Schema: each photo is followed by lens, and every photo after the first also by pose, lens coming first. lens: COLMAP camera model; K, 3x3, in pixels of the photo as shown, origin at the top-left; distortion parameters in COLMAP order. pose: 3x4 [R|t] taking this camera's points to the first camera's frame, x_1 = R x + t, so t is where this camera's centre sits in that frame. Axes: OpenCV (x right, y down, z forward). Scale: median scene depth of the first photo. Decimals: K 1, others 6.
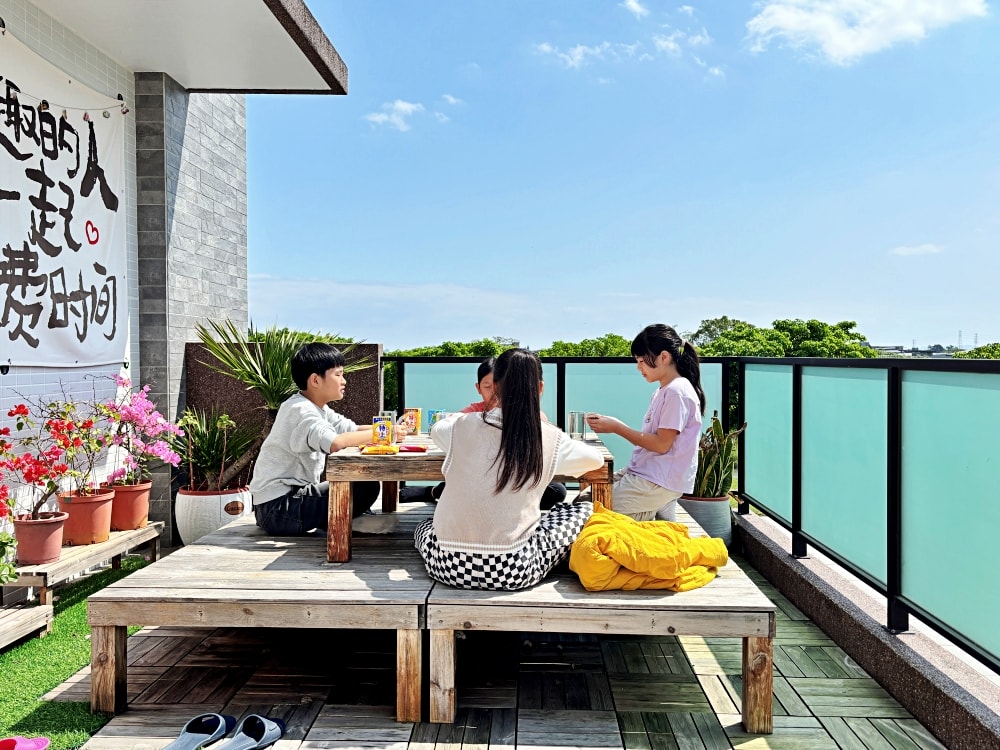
lens RADIAL K [[827.0, 0, 440.2], [0, 827.0, 405.1], [0, 0, 1]] dist [0.041162, -0.037020]
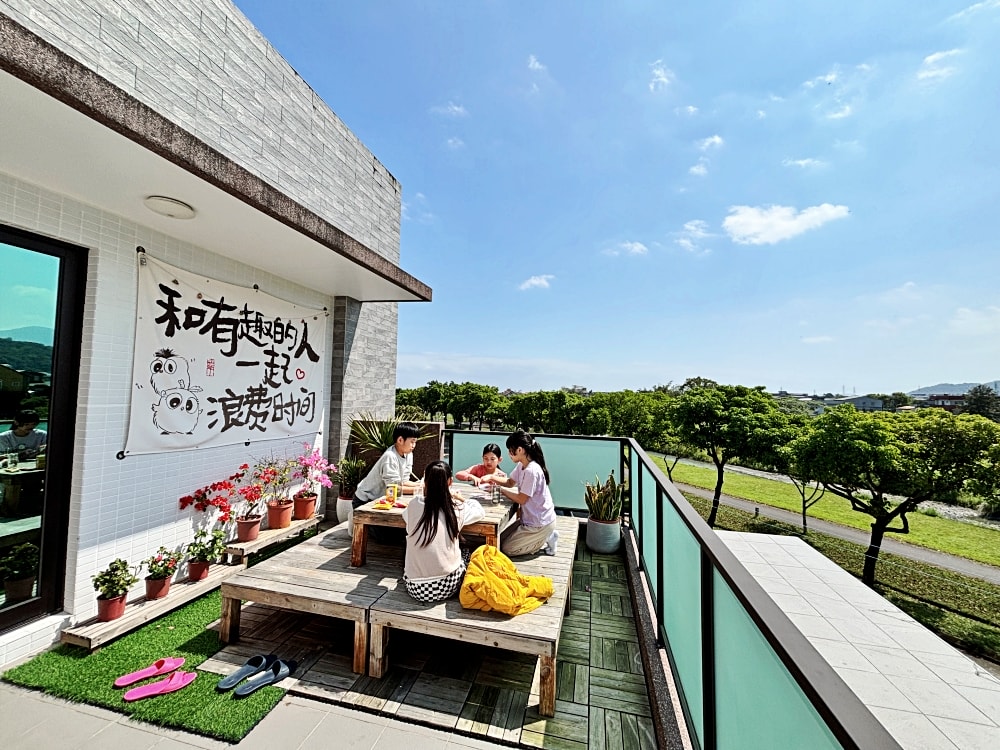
lens RADIAL K [[399.9, 0, 497.3], [0, 399.9, 371.0], [0, 0, 1]] dist [-0.003155, 0.002207]
pose [[0.979807, 0.009451, -0.199722, 0.310186], [-0.025164, 0.996769, -0.076282, -0.163084], [0.198355, 0.079767, 0.976879, 0.101569]]
